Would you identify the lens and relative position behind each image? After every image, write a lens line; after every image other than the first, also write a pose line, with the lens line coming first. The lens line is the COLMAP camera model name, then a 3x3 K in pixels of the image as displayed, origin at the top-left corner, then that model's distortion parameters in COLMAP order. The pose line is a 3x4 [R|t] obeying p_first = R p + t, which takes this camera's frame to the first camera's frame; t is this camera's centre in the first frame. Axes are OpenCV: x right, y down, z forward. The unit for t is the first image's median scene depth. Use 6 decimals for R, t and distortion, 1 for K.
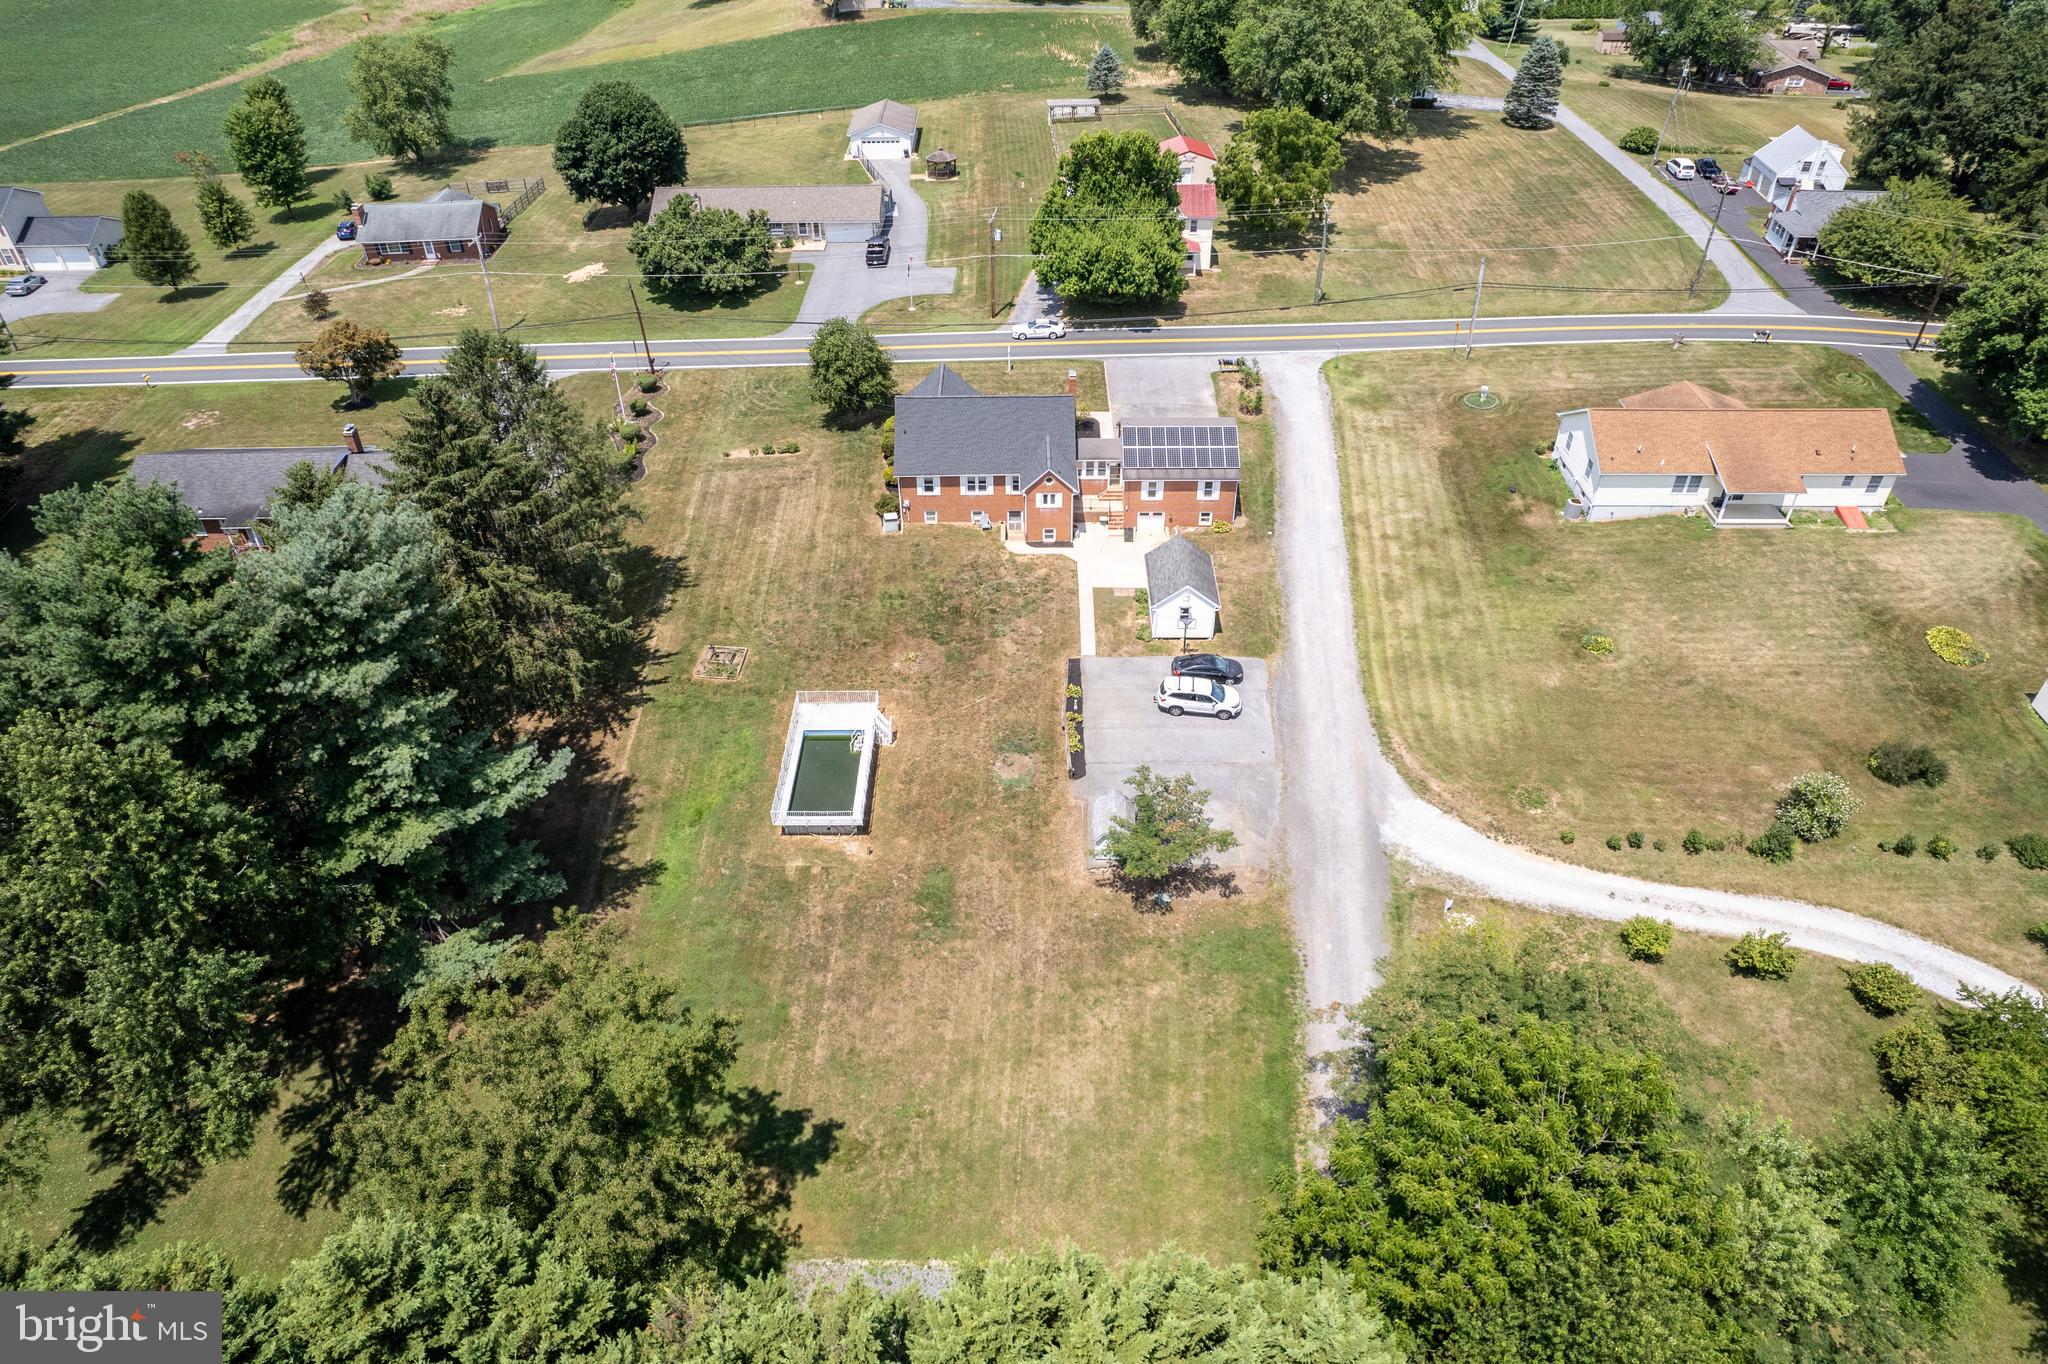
lens RADIAL K [[1310.6, 0, 1027.9], [0, 1310.6, 681.7], [0, 0, 1]] dist [-0.072254, 0.062828]
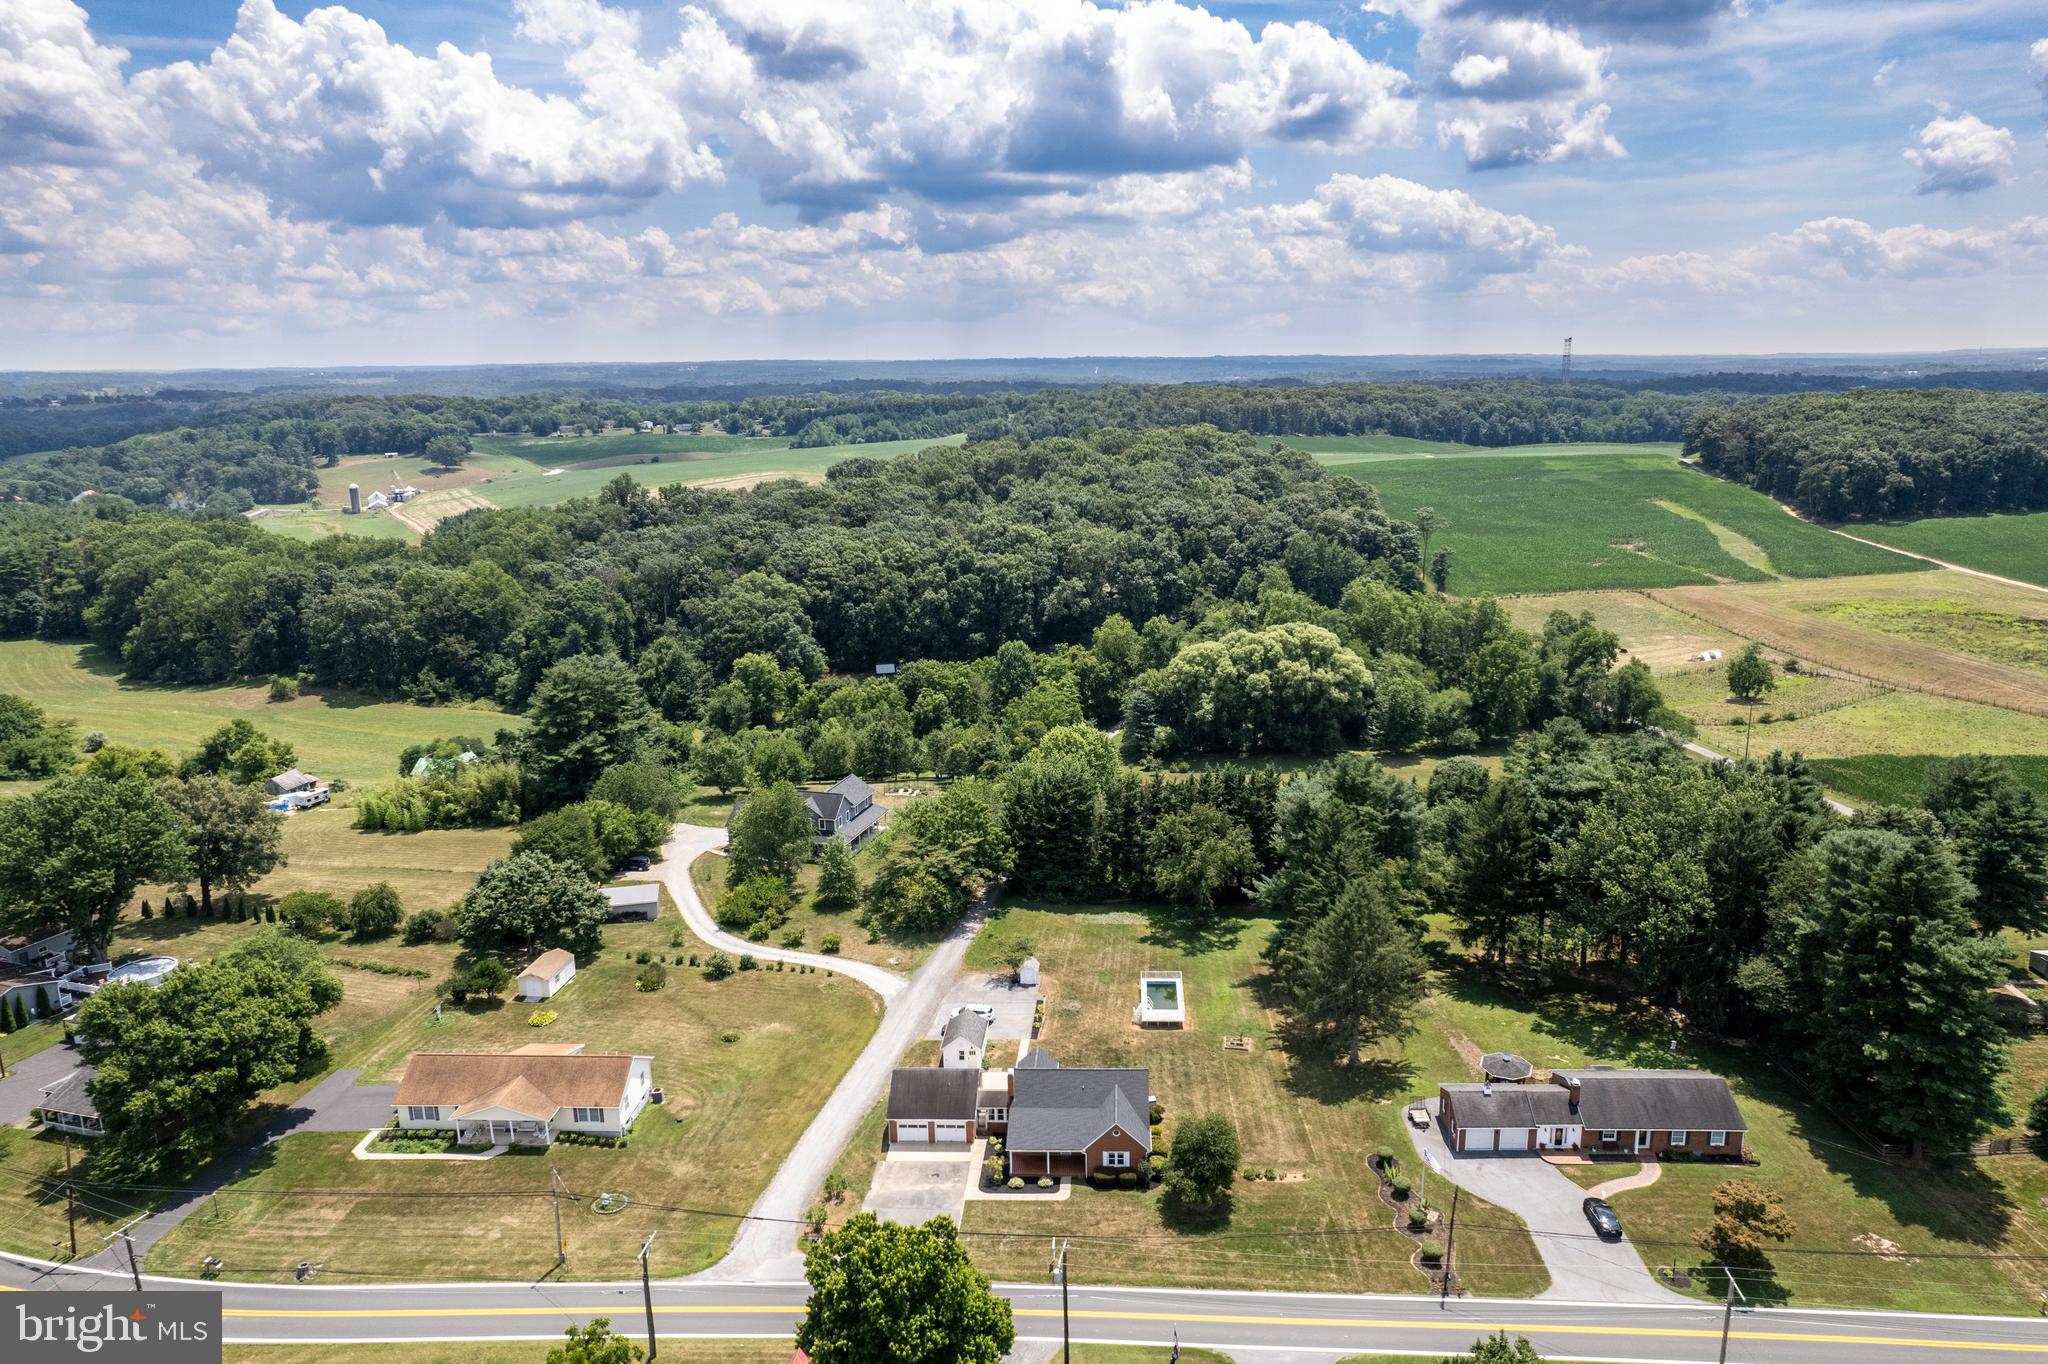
lens RADIAL K [[1332.8, 0, 1089.8], [0, 1332.8, 678.6], [0, 0, 1]] dist [-0.010474, -0.000936]
pose [[-0.999388, 0.006969, 0.034287, -0.091829], [0.031210, 0.620512, 0.783576, -1.512841], [-0.015815, 0.784166, -0.620349, 1.528716]]
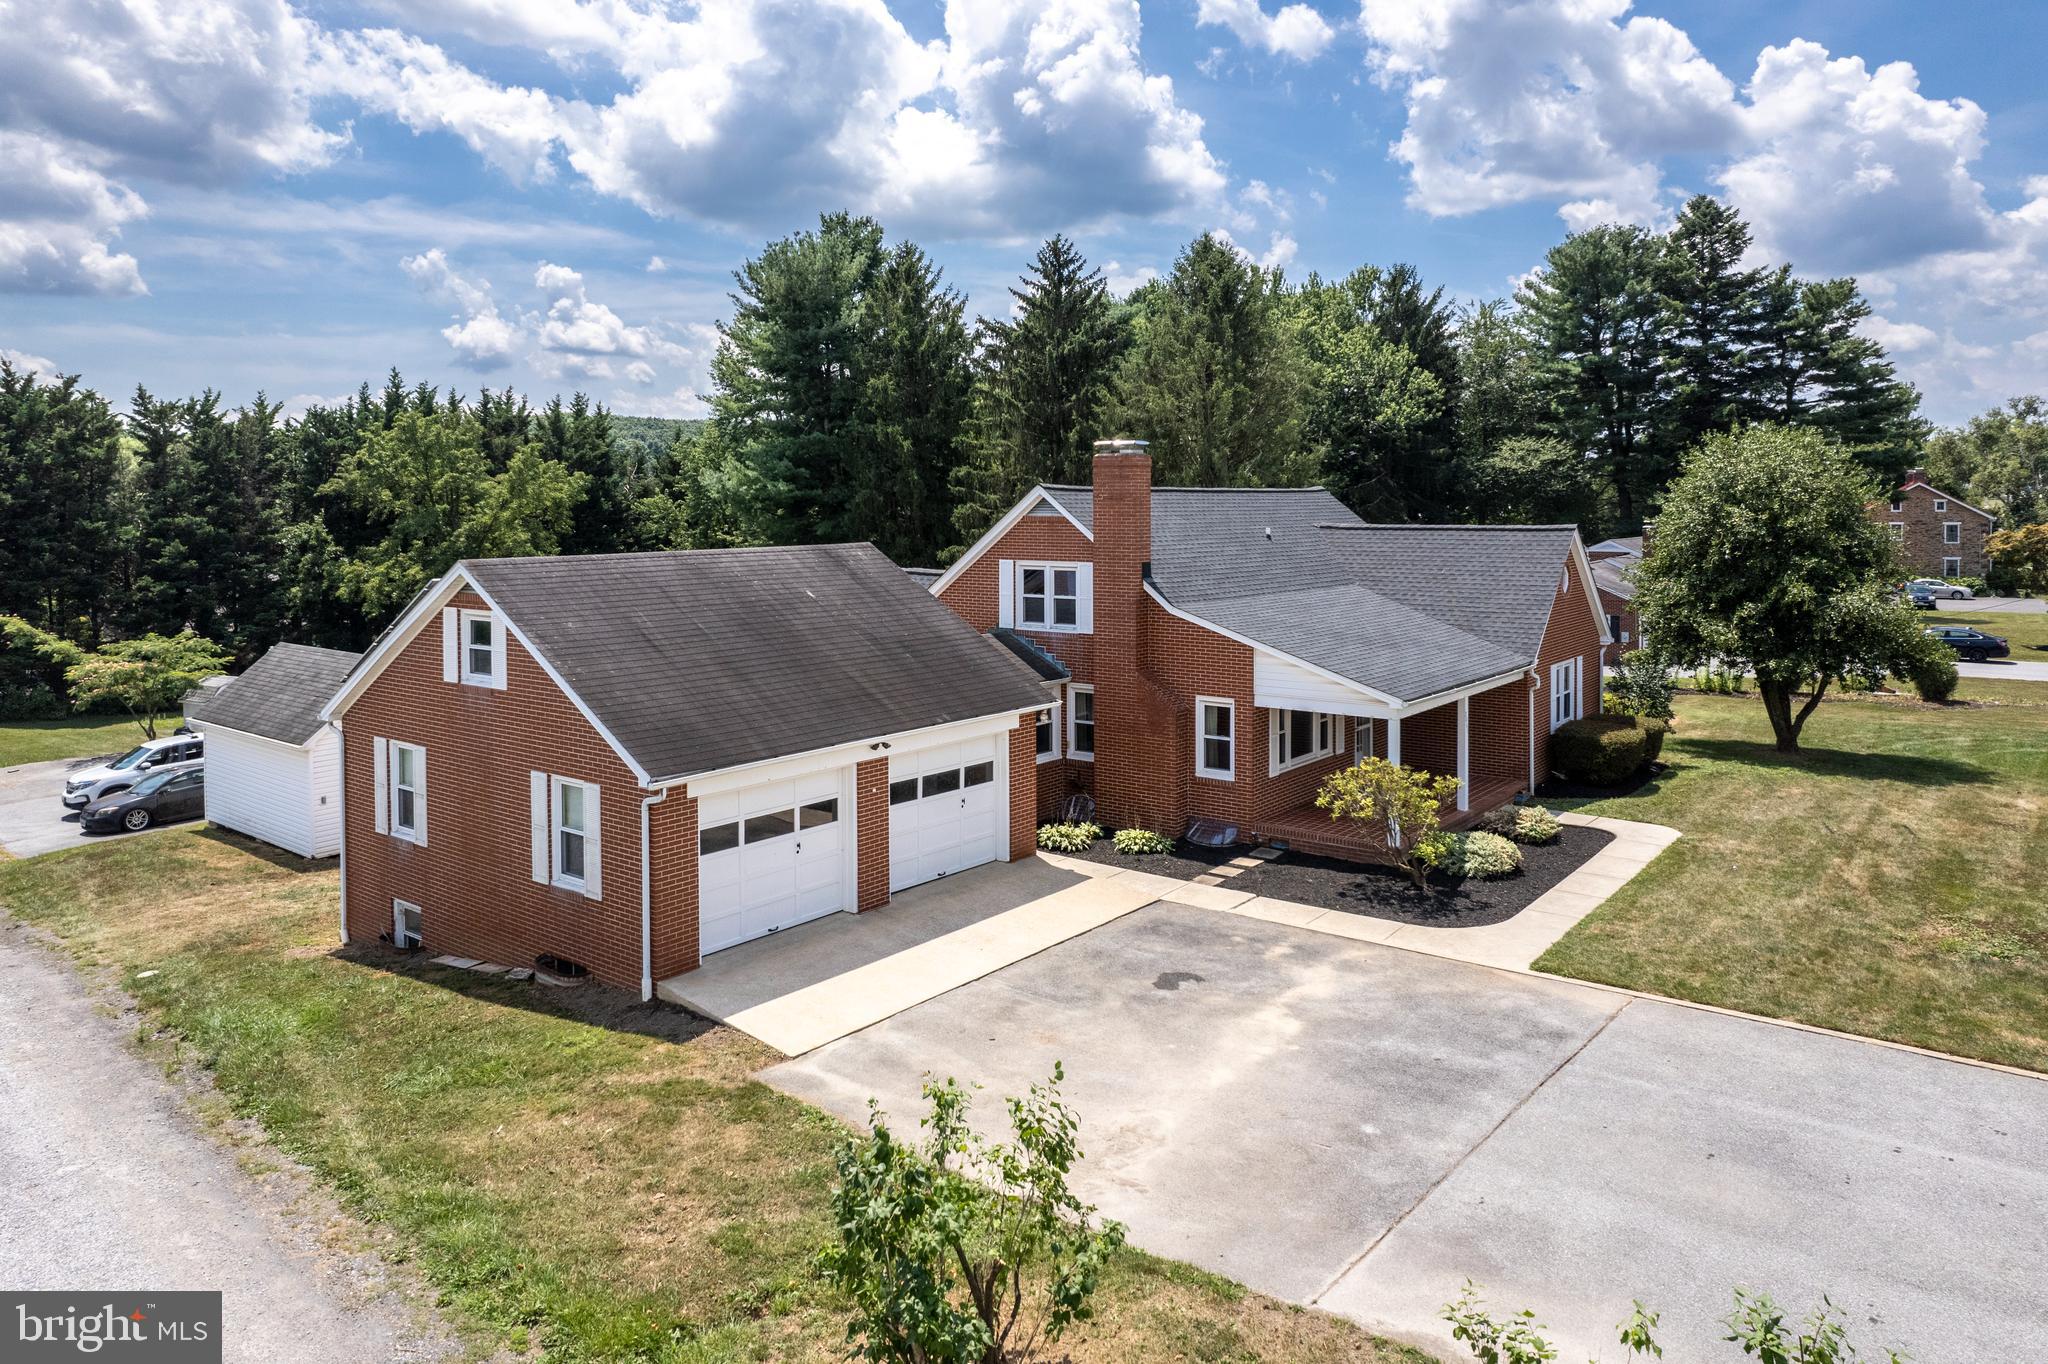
lens RADIAL K [[1376.8, 0, 1012.8], [0, 1376.8, 537.3], [0, 0, 1]] dist [-0.057532, 0.042627]
pose [[-0.621848, 0.029549, -0.782581, 0.268269], [-0.474919, 0.780341, 0.406841, -0.328832], [0.622702, 0.624656, -0.471220, 1.147534]]
